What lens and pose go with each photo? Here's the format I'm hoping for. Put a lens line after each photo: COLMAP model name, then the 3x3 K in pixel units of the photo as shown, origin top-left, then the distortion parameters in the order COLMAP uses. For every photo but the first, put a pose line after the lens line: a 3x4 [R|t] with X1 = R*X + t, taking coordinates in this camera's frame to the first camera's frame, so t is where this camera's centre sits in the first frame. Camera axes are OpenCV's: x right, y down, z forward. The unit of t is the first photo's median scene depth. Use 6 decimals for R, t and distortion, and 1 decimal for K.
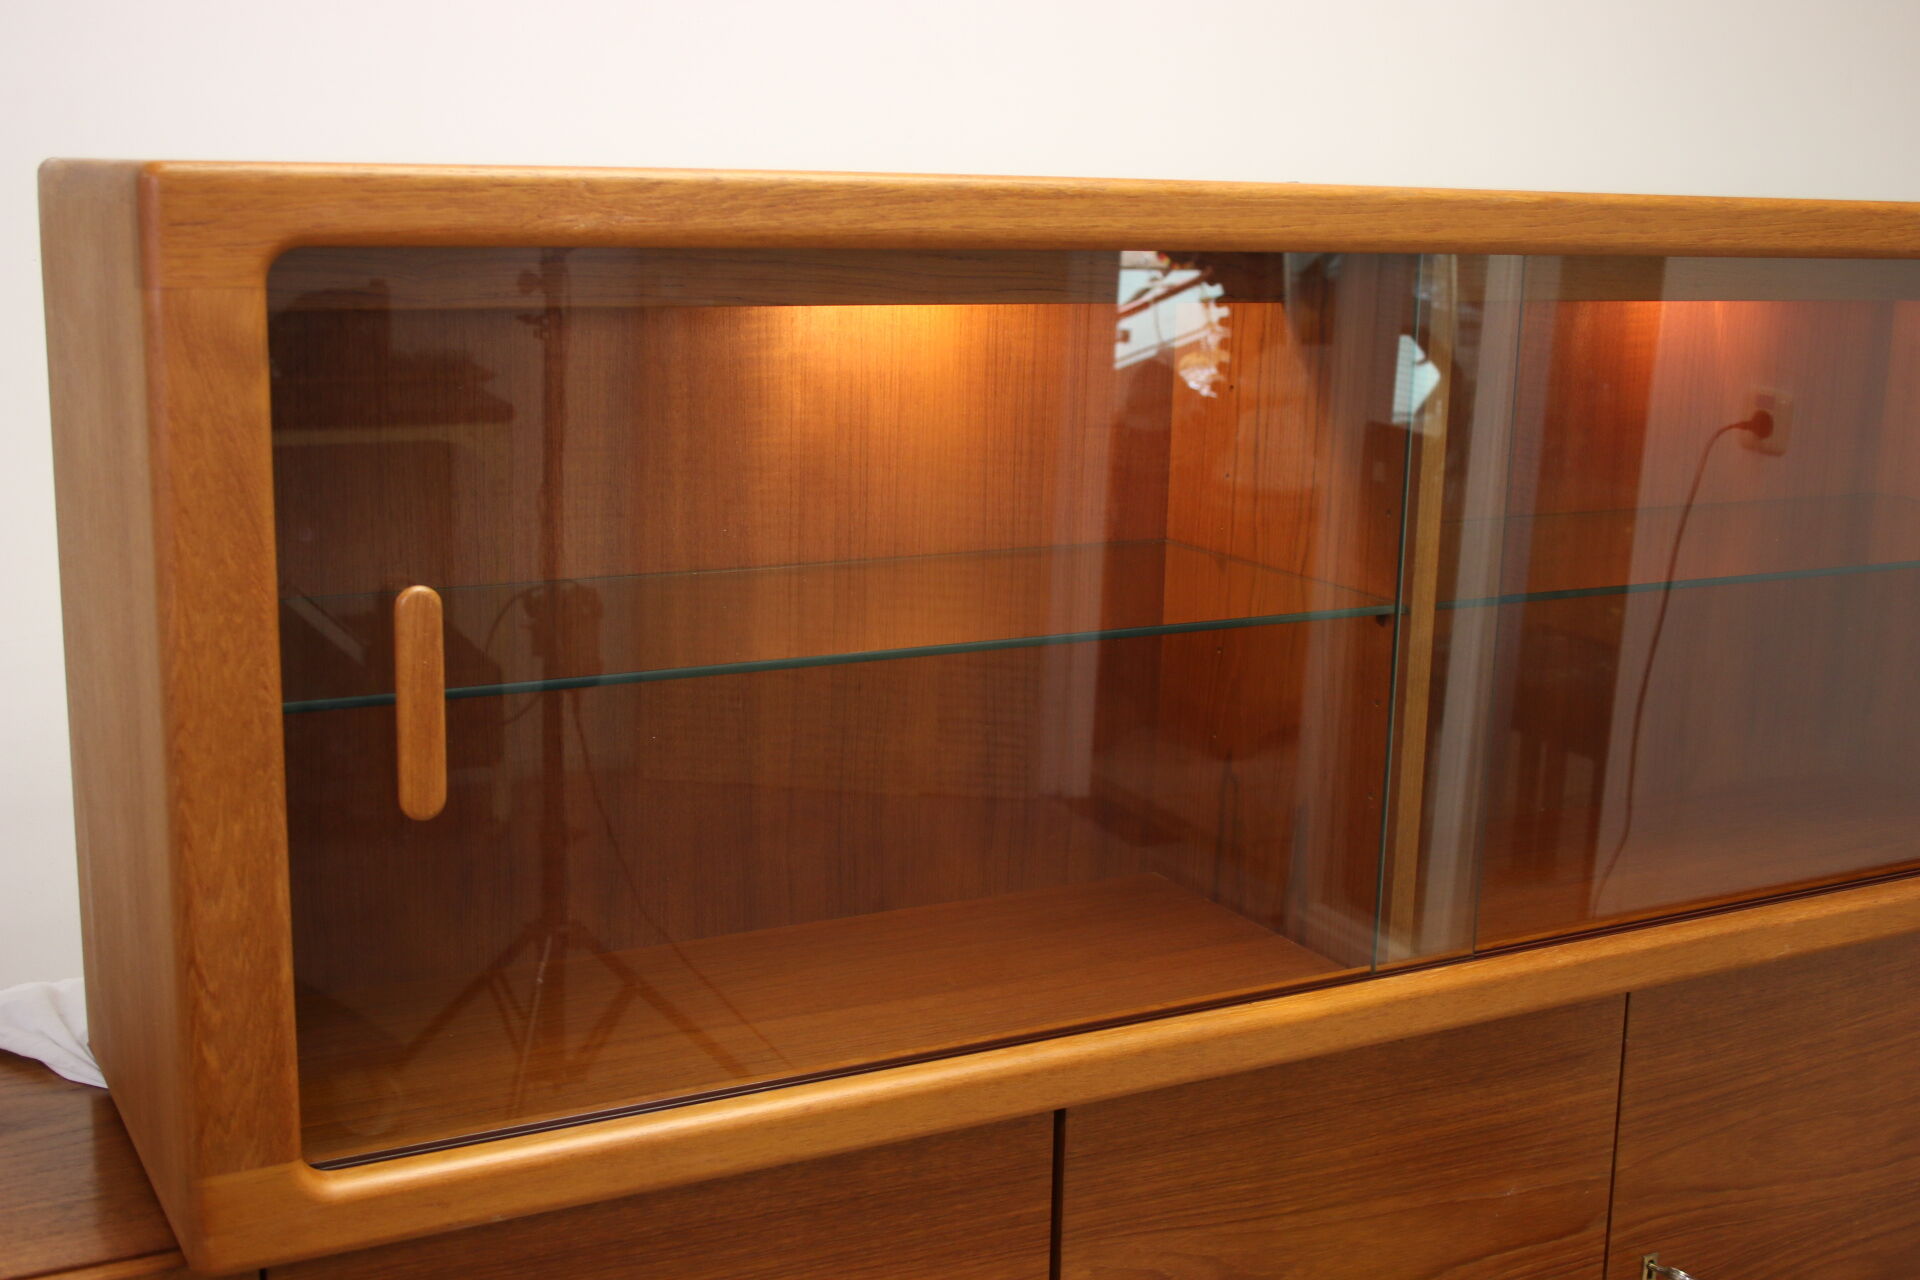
lens RADIAL K [[2291.0, 0, 954.8], [0, 2291.0, 650.4], [0, 0, 1]] dist [-0.070667, 0.115124]
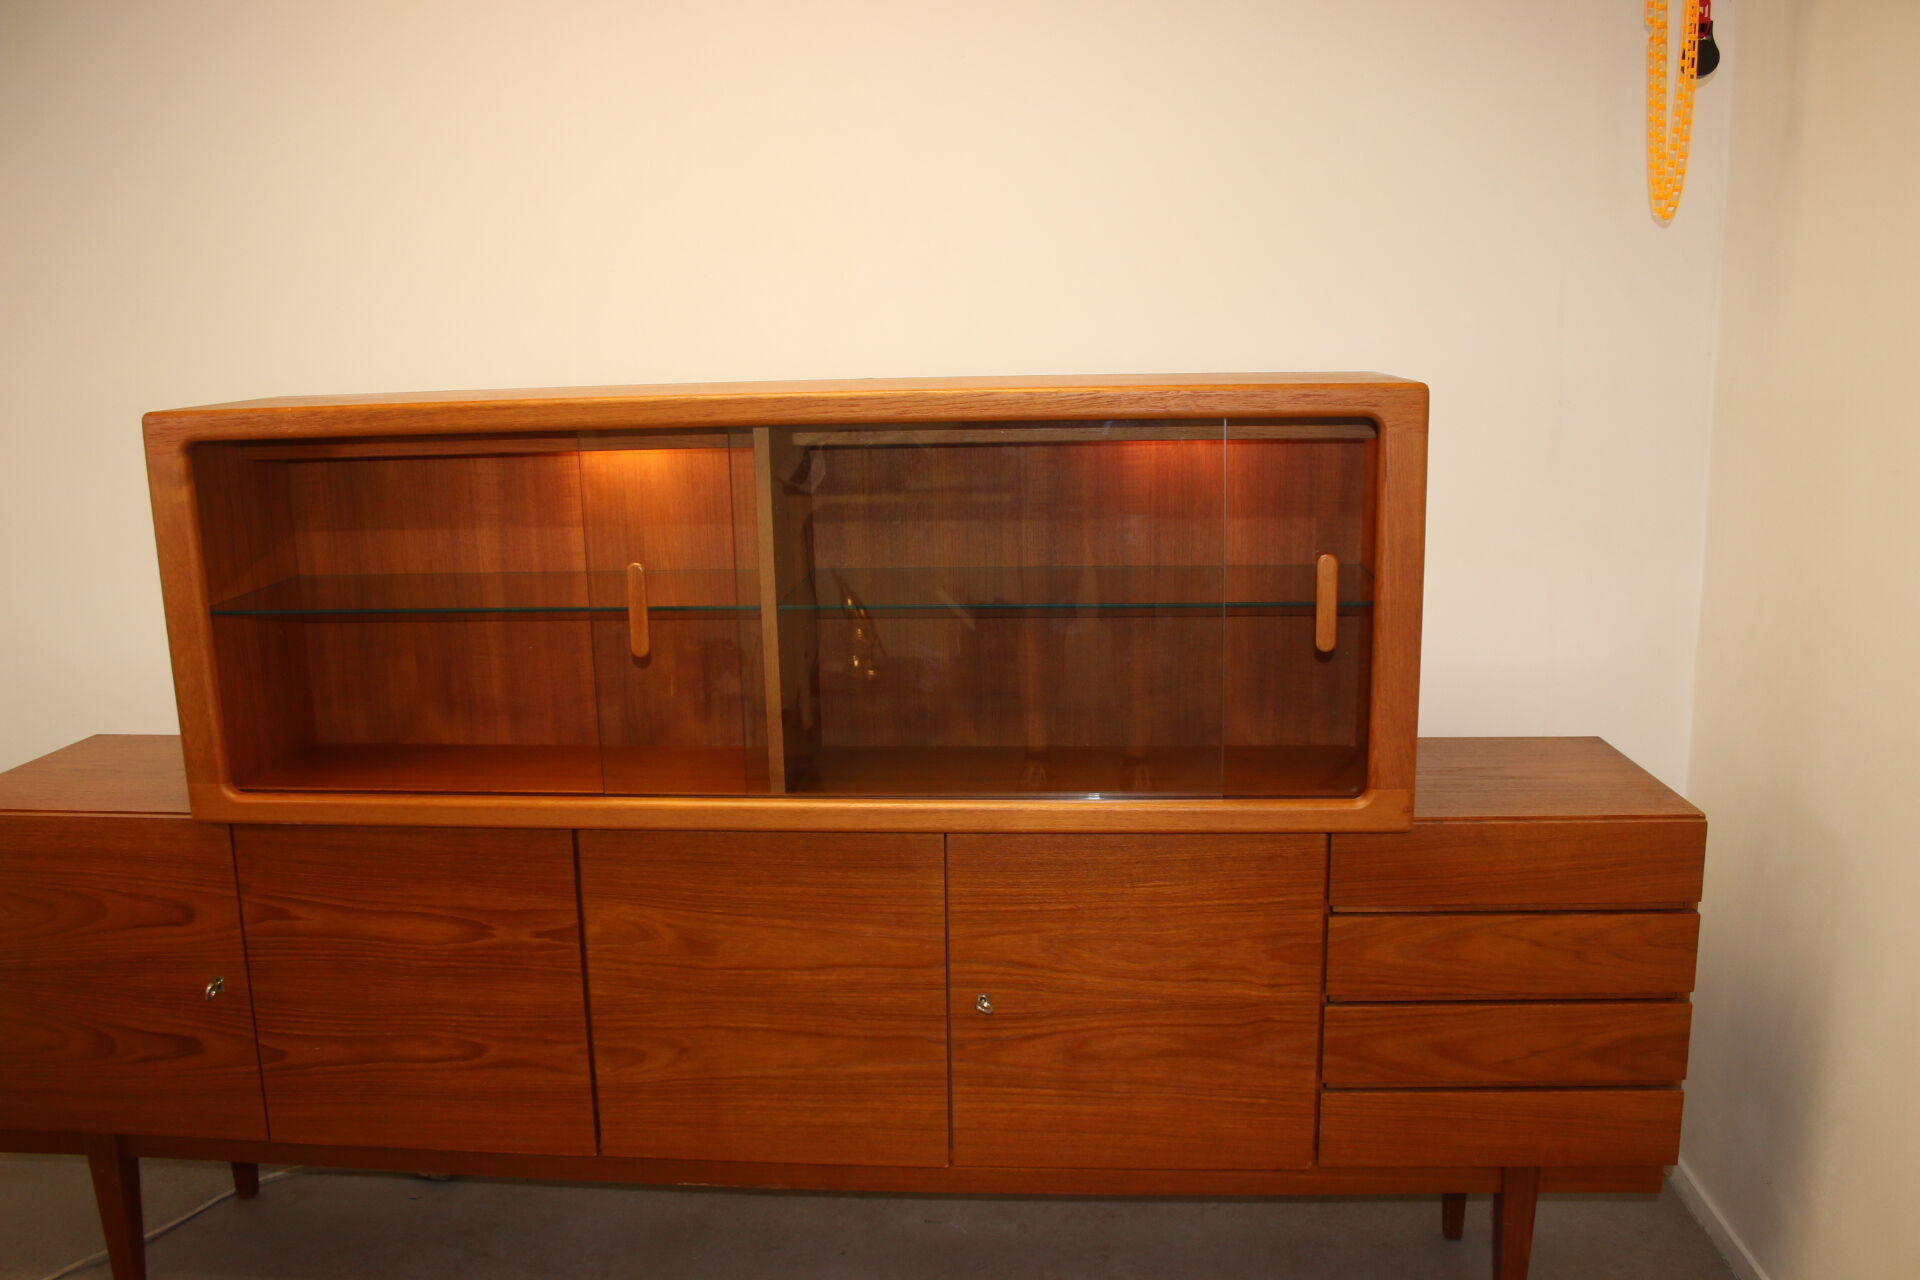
lens RADIAL K [[1572.9, 0, 960.0], [0, 1572.9, 640.0], [0, 0, 1]] dist [-0.157855, 0.128818]
pose [[0.833467, 0.071003, -0.547988, 1.037148], [-0.070581, 0.997266, 0.021866, -0.031218], [0.548042, 0.020453, 0.836201, -0.011450]]
